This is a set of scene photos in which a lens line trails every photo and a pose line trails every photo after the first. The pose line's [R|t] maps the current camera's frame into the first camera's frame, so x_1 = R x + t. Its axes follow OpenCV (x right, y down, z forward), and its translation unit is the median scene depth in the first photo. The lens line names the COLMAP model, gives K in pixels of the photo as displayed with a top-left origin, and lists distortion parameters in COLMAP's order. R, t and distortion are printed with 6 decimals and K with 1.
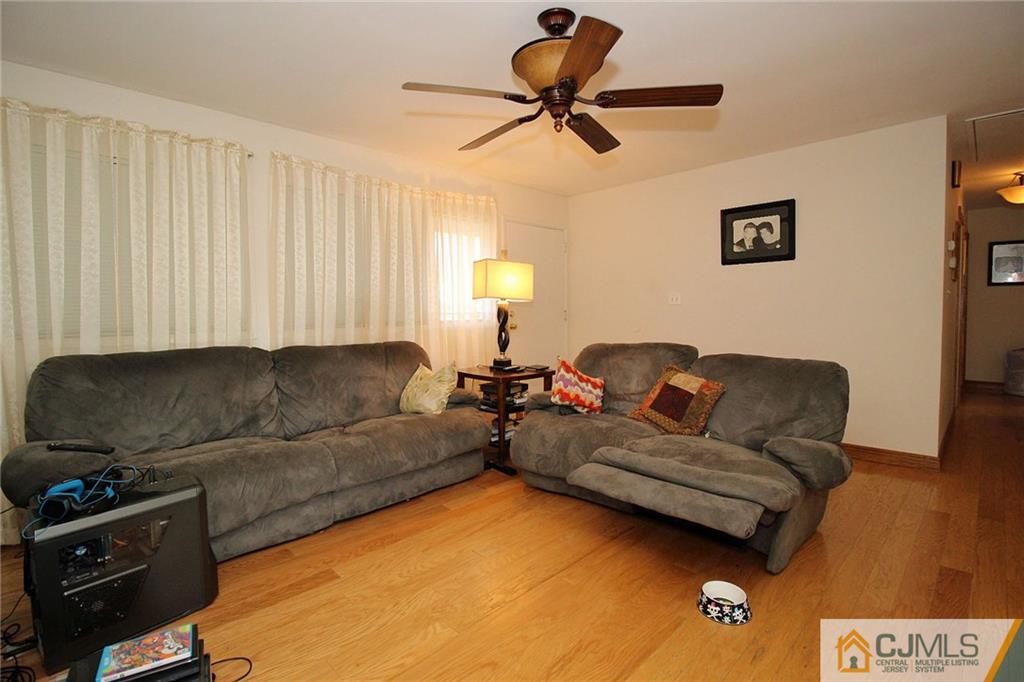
lens RADIAL K [[475.5, 0, 515.1], [0, 475.5, 331.6], [0, 0, 1]] dist [0.001384, -0.012624]
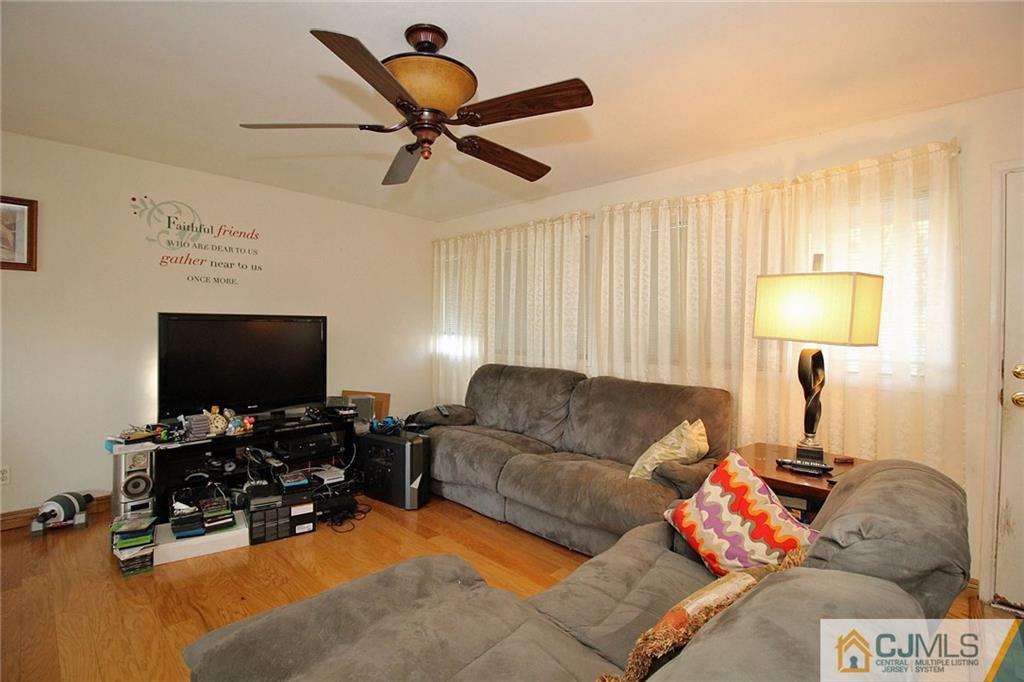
lens RADIAL K [[486.2, 0, 514.6], [0, 486.2, 321.4], [0, 0, 1]] dist [0.001107, 0.000046]
pose [[0.009858, -0.005742, -0.999935, 0.644636], [-0.062201, 0.998043, -0.006345, -0.072804], [0.998015, 0.062259, 0.009482, 0.745234]]
